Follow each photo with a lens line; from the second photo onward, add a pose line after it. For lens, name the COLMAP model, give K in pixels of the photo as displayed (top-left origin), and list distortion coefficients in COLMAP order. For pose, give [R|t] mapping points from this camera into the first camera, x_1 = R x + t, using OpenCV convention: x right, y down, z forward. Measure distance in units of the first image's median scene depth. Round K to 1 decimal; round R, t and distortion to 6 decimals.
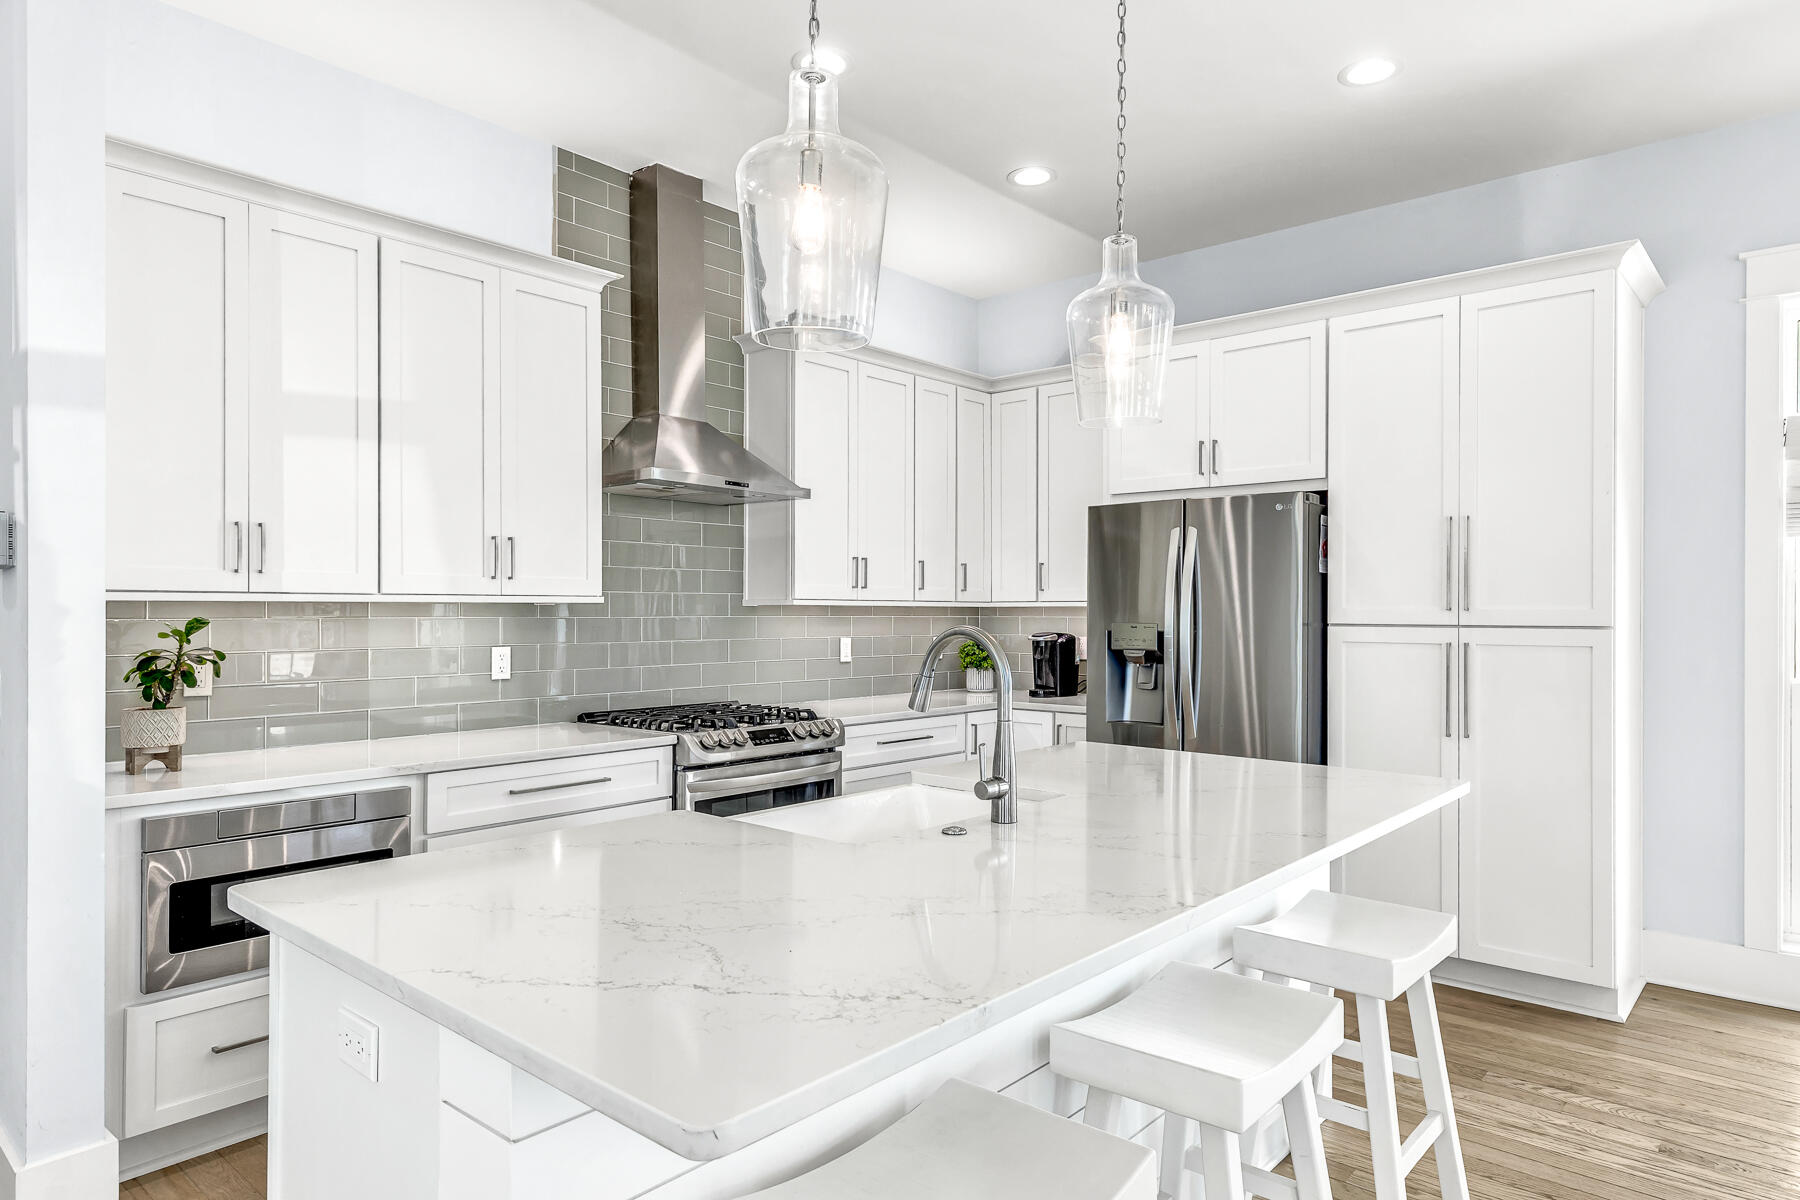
lens RADIAL K [[1009.9, 0, 897.6], [0, 1009.9, 610.7], [0, 0, 1]] dist [0.003953, 0.000687]
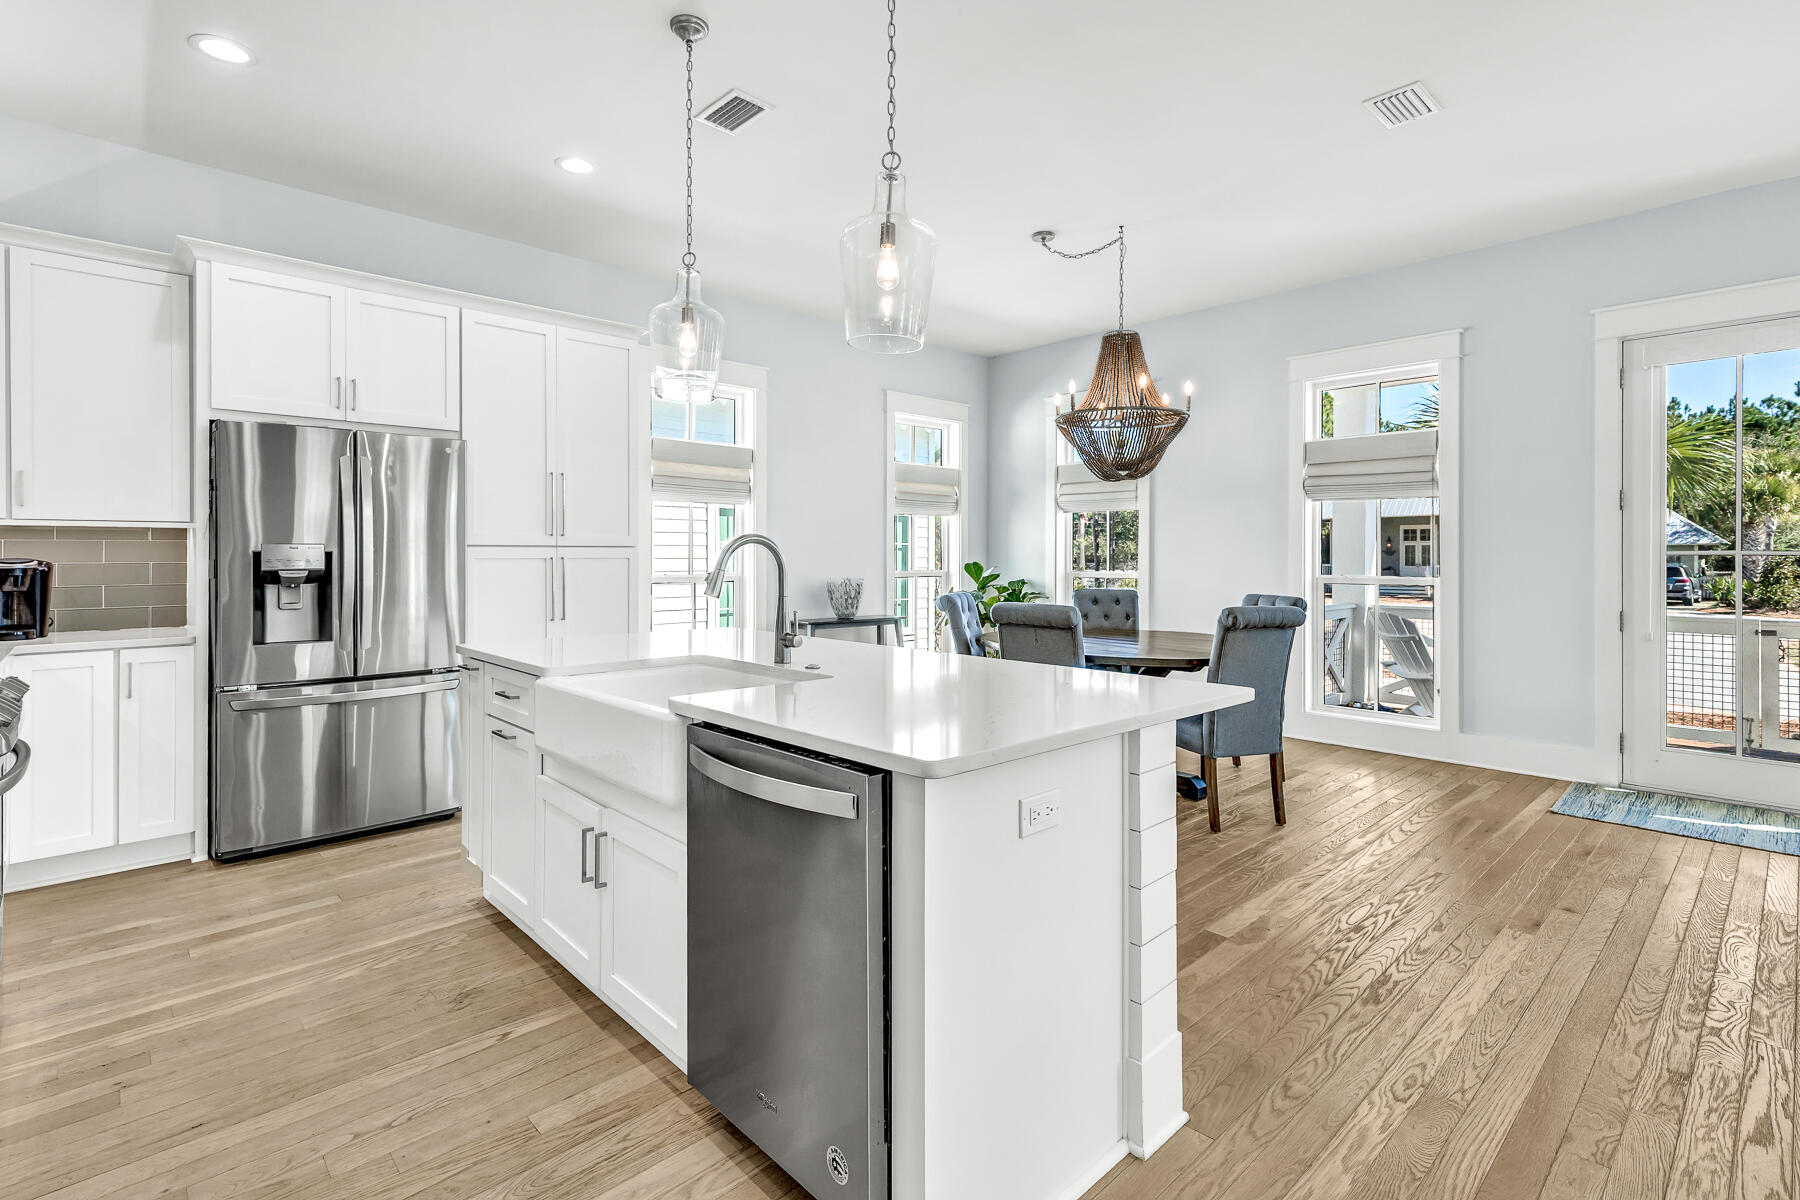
lens RADIAL K [[841.3, 0, 897.1], [0, 841.3, 556.3], [0, 0, 1]] dist [-0.000472, 0.000143]
pose [[0.062117, 0.001381, 0.998068, -0.571026], [0.002940, 0.999994, -0.001566, 0.029035], [-0.998065, 0.003032, 0.062113, 0.359294]]
